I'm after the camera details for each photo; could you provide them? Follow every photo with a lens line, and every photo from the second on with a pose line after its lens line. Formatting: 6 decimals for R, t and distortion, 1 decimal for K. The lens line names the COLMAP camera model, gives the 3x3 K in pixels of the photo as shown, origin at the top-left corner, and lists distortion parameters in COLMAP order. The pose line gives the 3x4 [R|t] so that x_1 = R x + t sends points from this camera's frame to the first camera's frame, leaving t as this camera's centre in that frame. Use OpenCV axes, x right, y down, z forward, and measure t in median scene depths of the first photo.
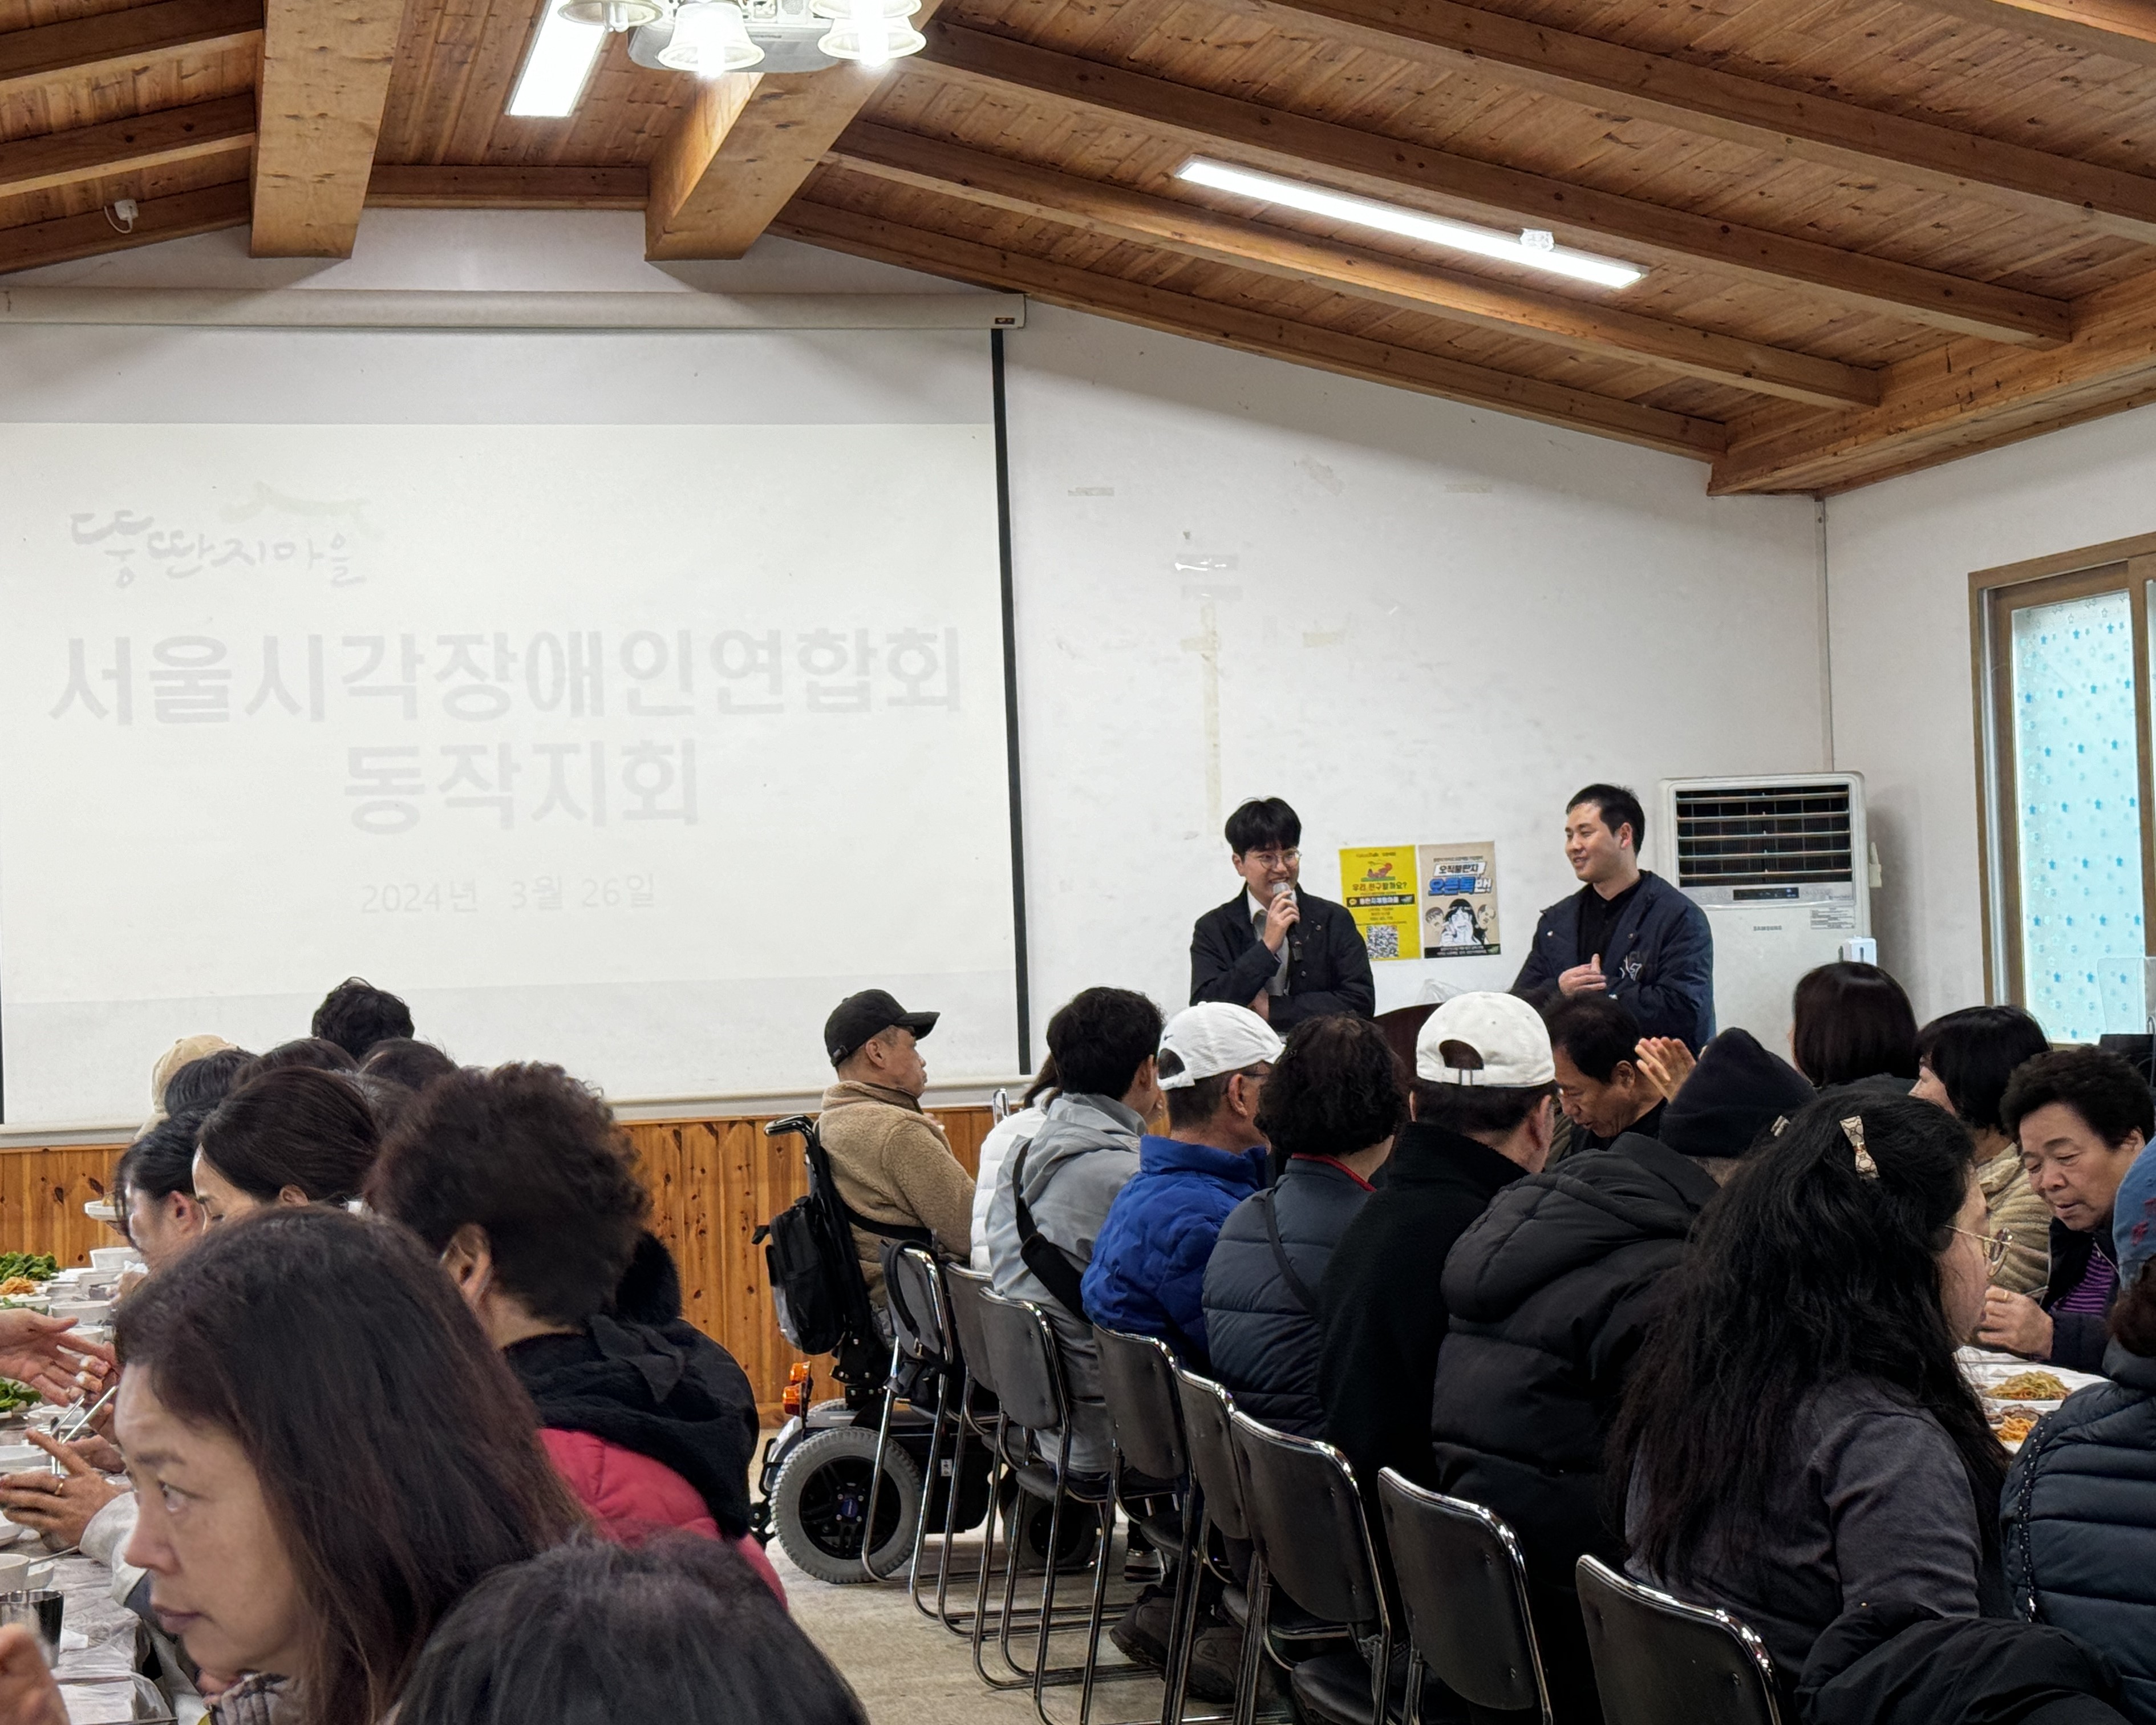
lens RADIAL K [[3646.1, 0, 1078.0], [0, 3646.1, 862.5], [0, 0, 1]] dist [0.029663, -0.033032]
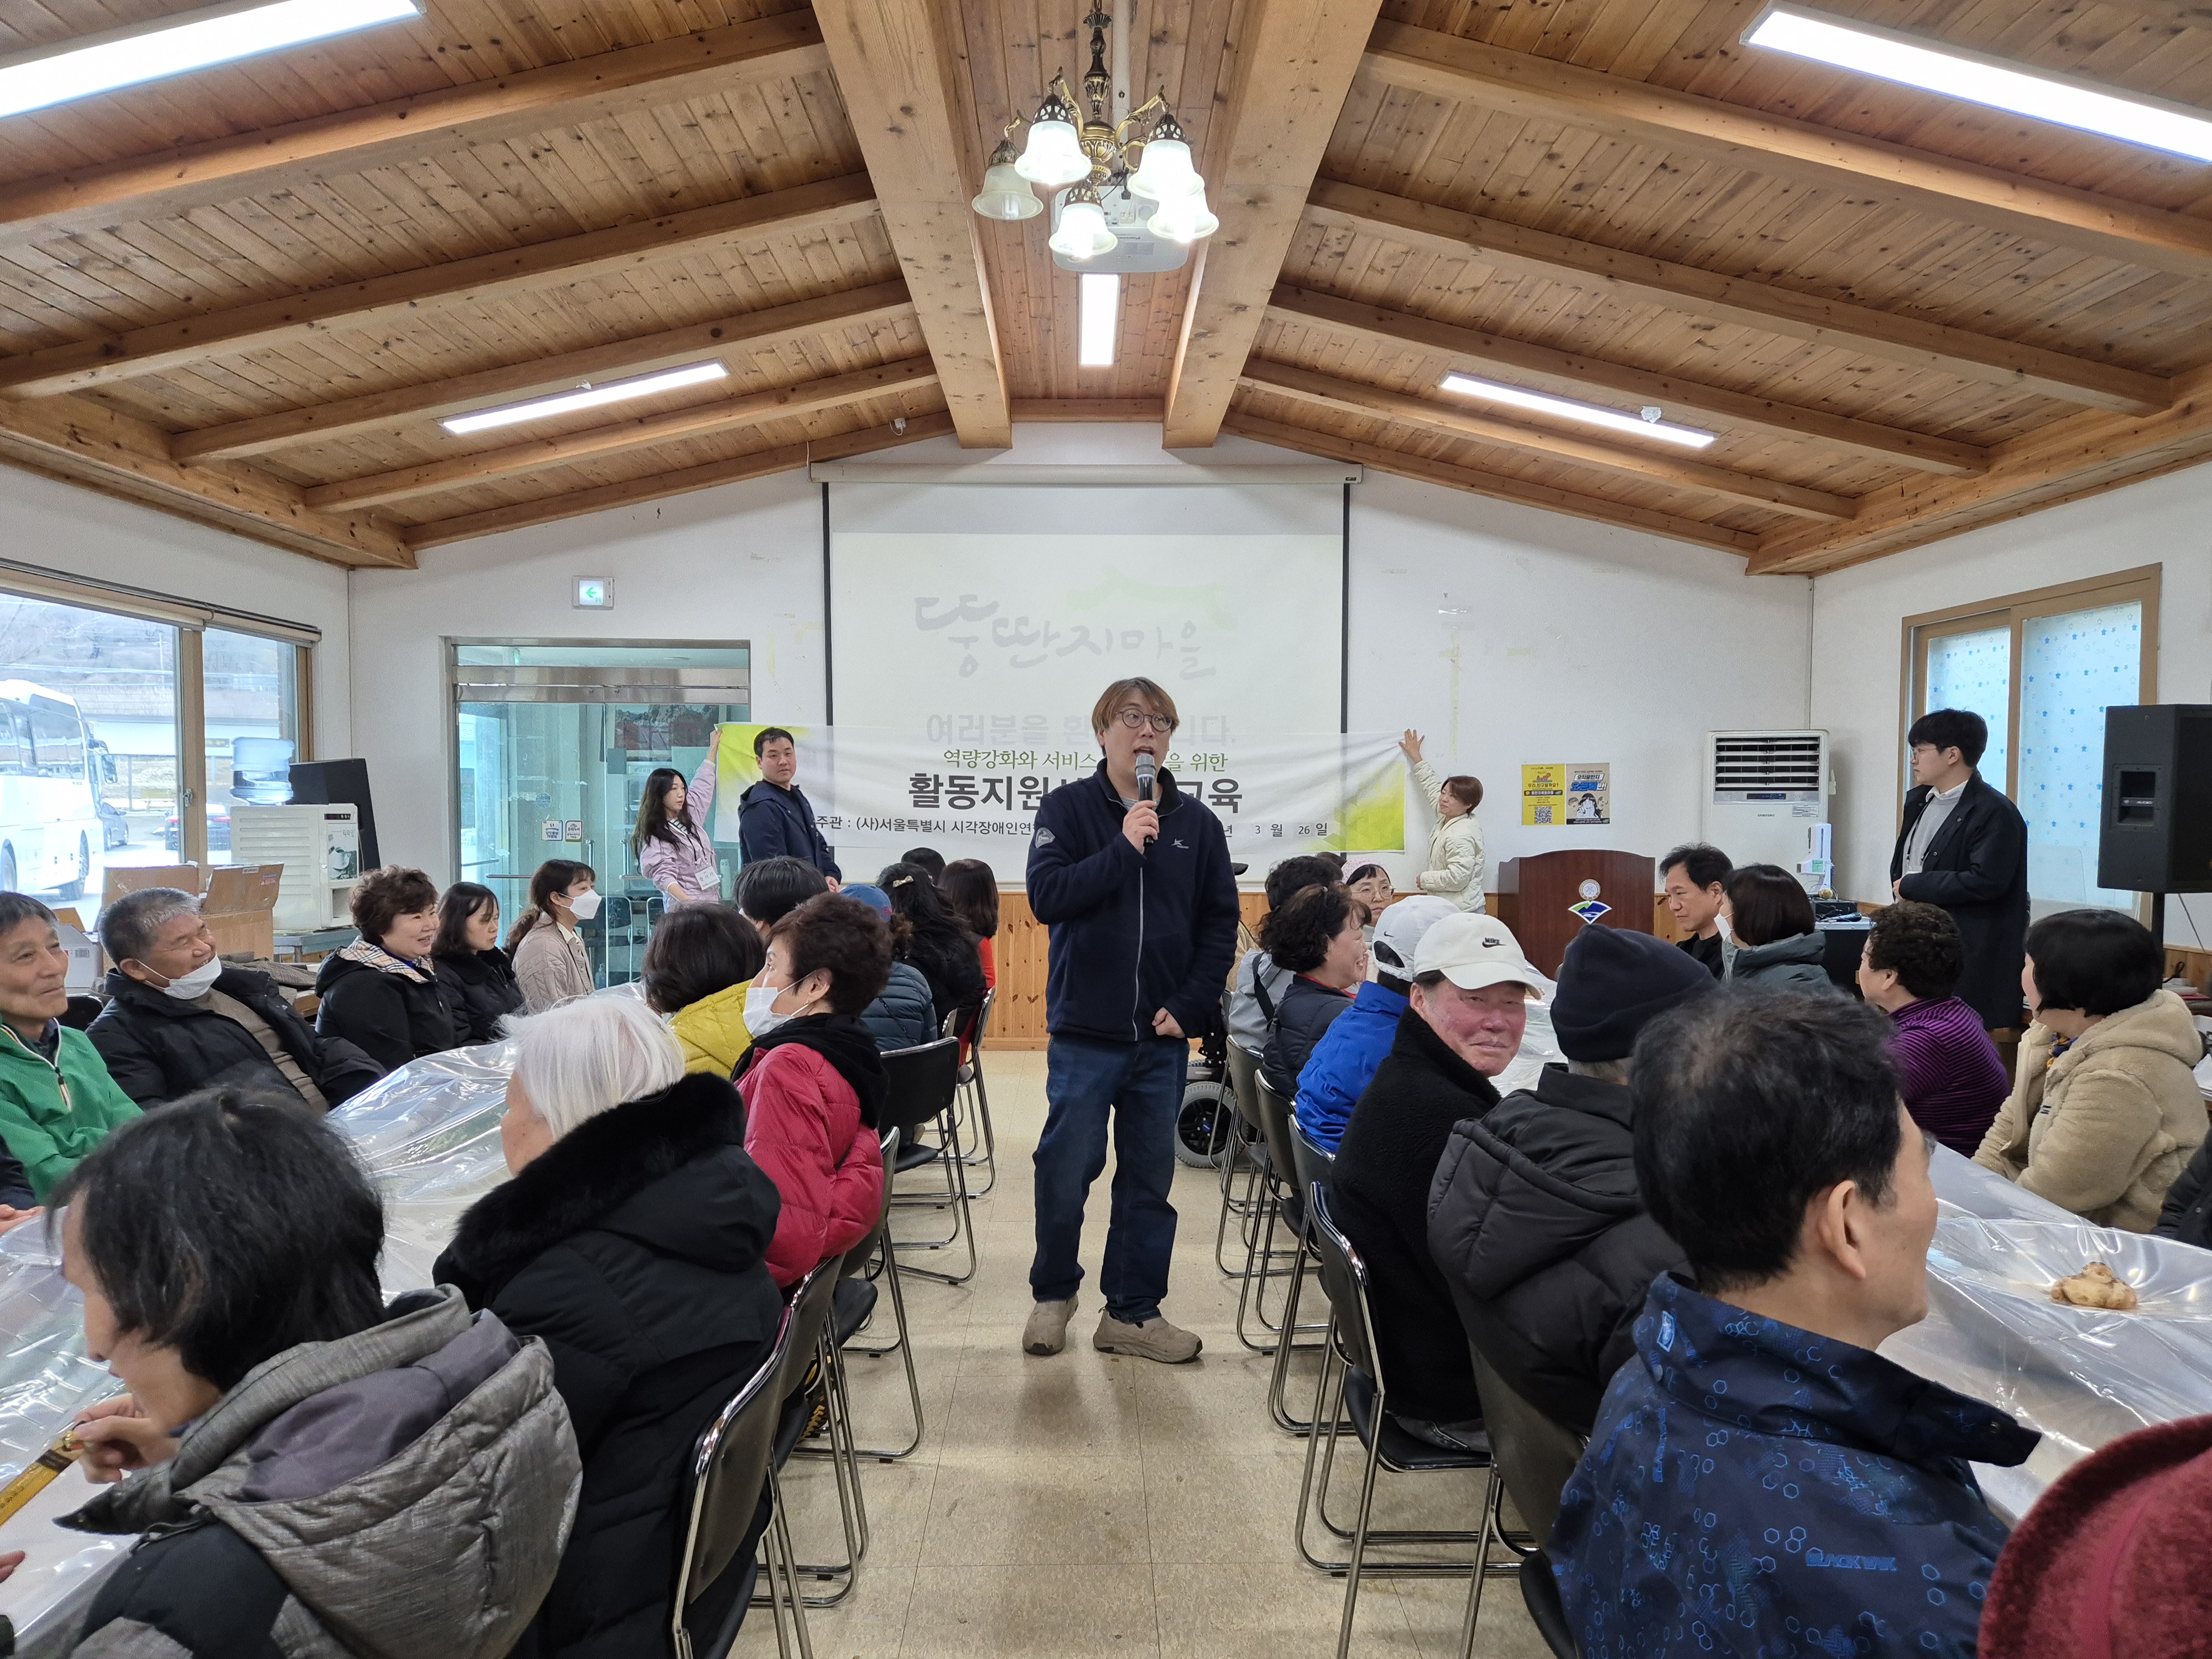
lens RADIAL K [[1487.2, 0, 1101.5], [0, 1487.2, 866.9], [0, 0, 1]] dist [0.051680, -0.072019]
pose [[0.974828, 0.045060, -0.218357, 0.033574], [-0.028849, 0.996624, 0.076871, -0.004400], [0.221084, -0.068636, 0.972837, 0.217210]]
